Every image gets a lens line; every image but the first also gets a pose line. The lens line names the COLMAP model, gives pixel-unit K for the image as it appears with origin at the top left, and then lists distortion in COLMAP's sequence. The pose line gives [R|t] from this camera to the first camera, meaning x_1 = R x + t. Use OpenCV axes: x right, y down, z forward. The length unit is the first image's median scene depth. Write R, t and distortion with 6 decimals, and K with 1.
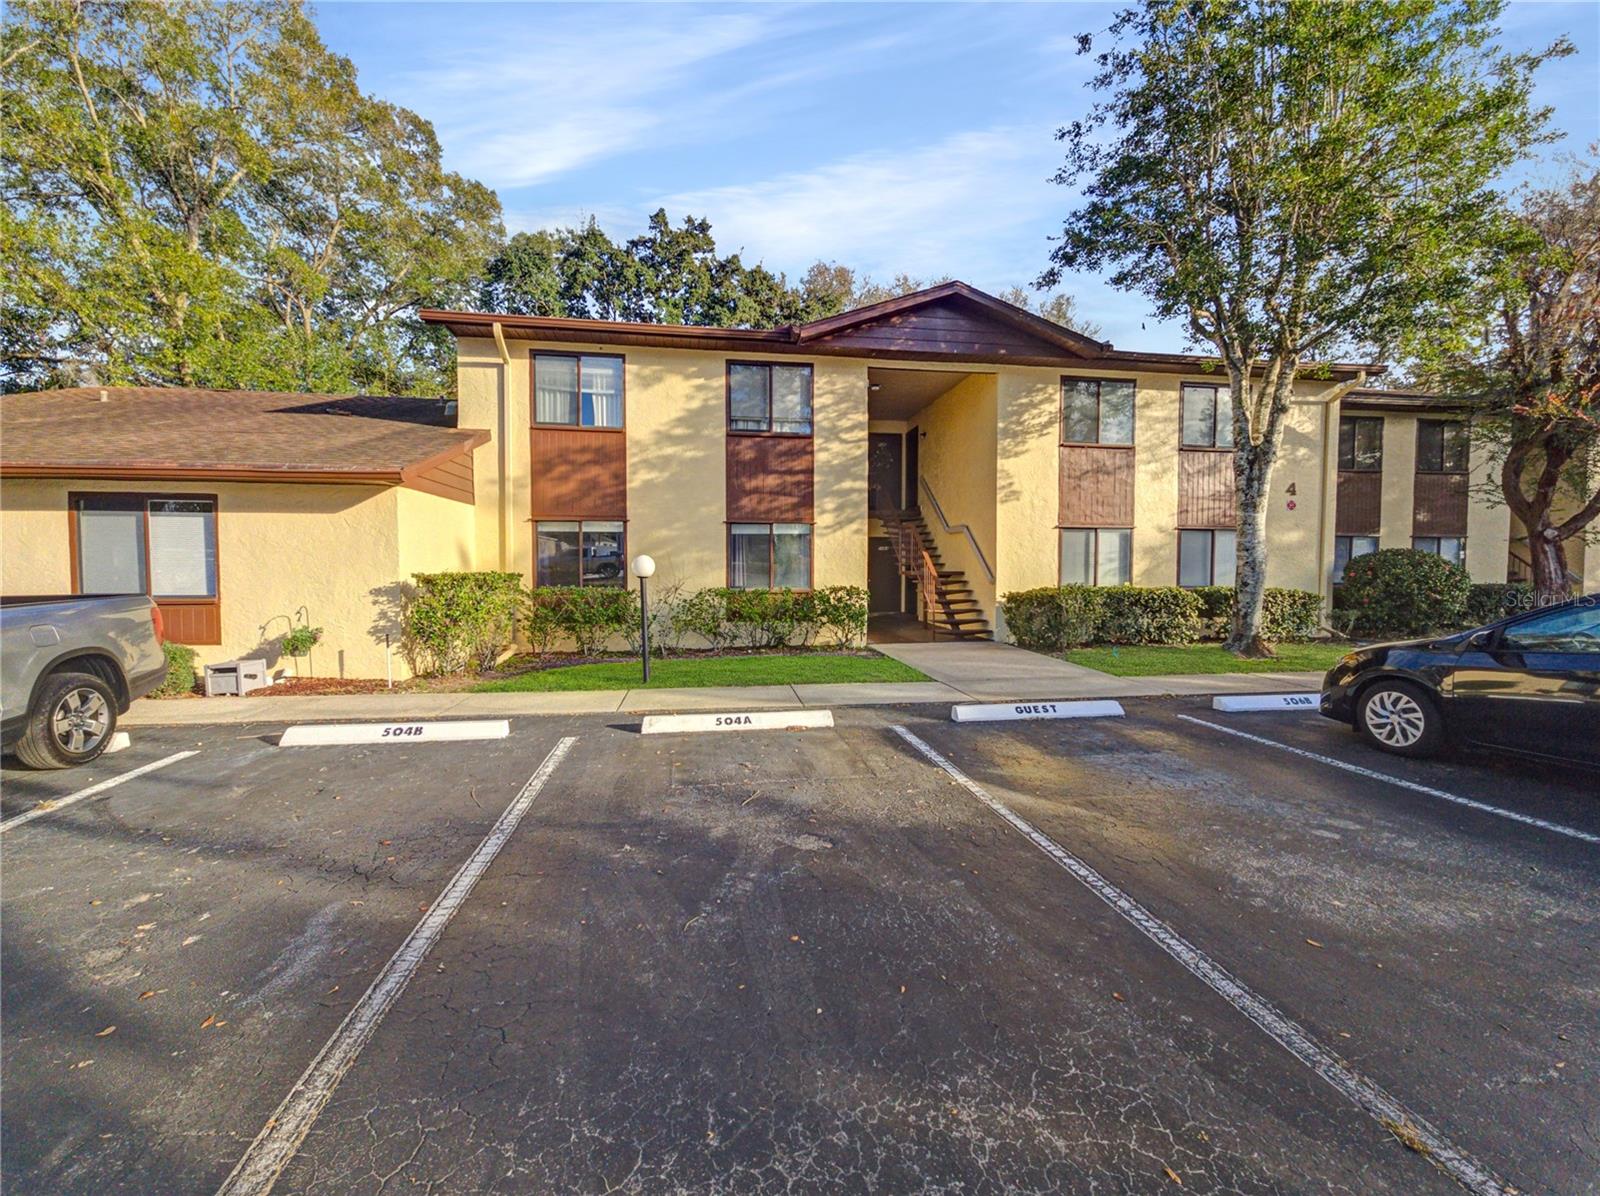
lens RADIAL K [[659.6, 0, 810.6], [0, 659.6, 600.8], [0, 0, 1]] dist [-0.002255, -0.000707]
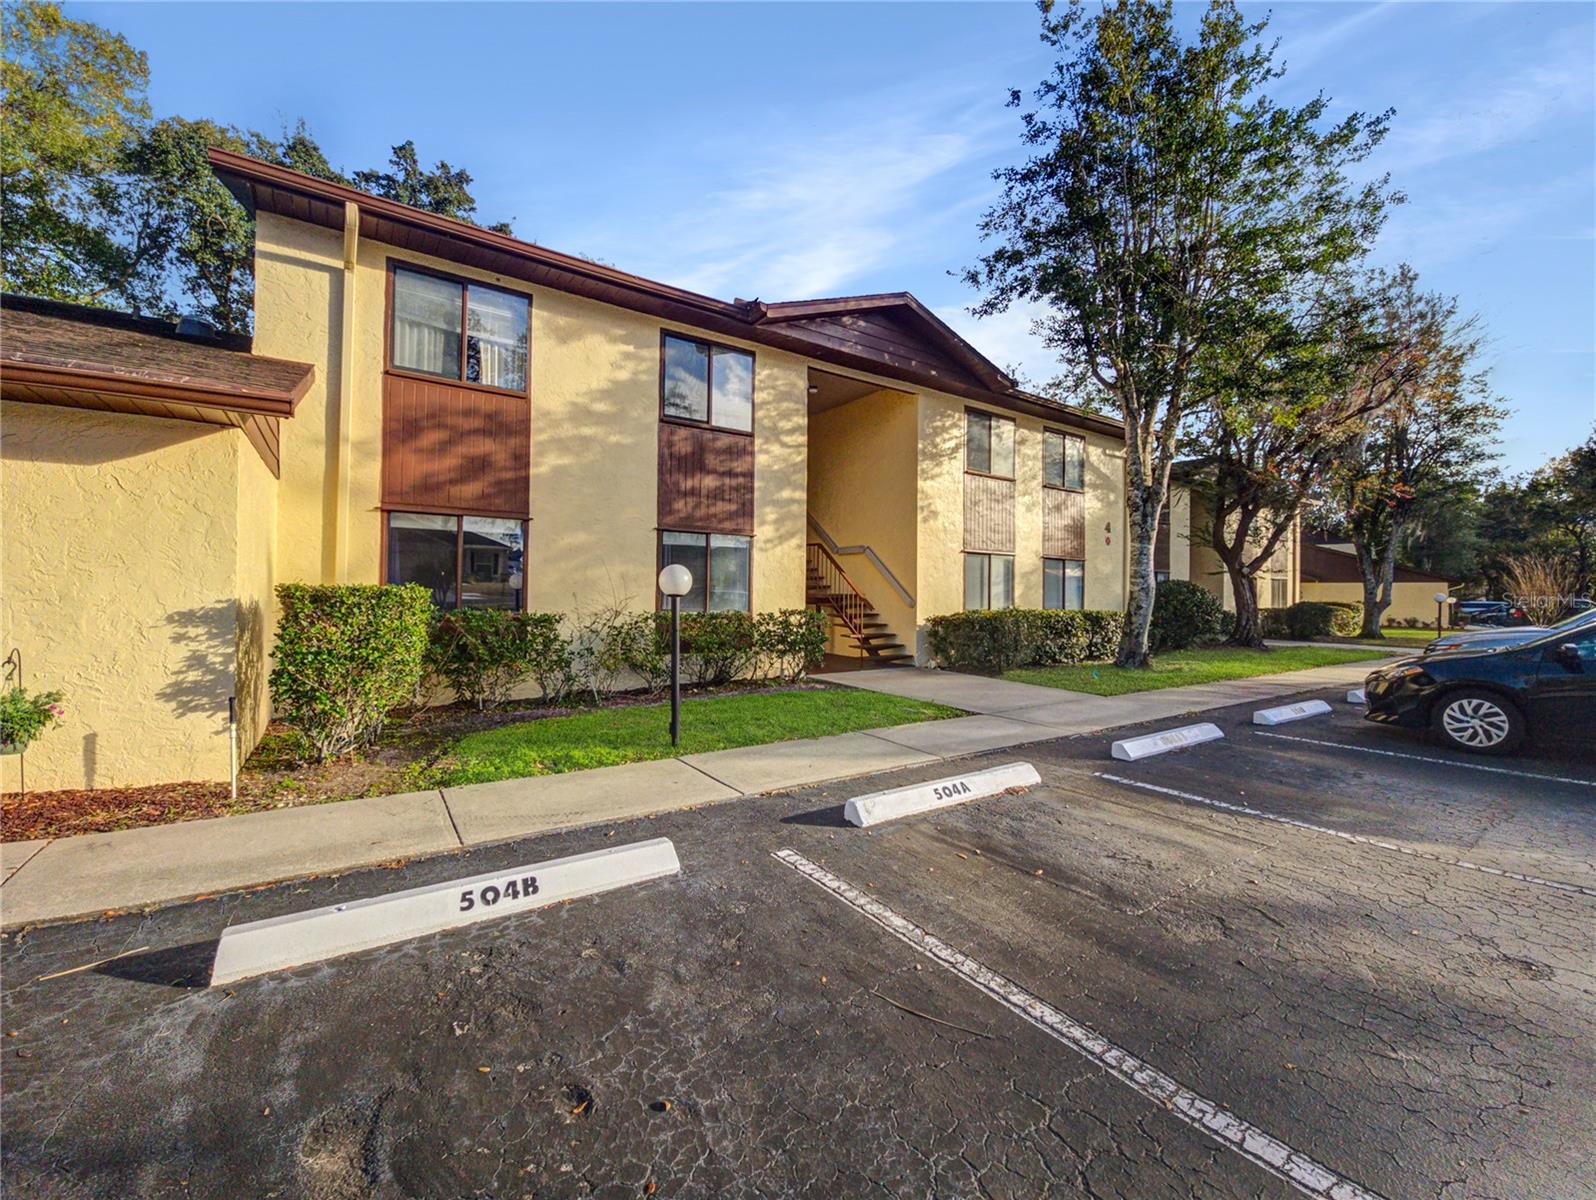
lens RADIAL K [[657.9, 0, 795.9], [0, 657.9, 590.4], [0, 0, 1]] dist [-0.002255, -0.000707]
pose [[0.899866, 0.013117, 0.435969, -0.325604], [0.009855, 0.998681, -0.050388, -0.003169], [-0.436055, 0.049639, 0.898550, 0.222250]]
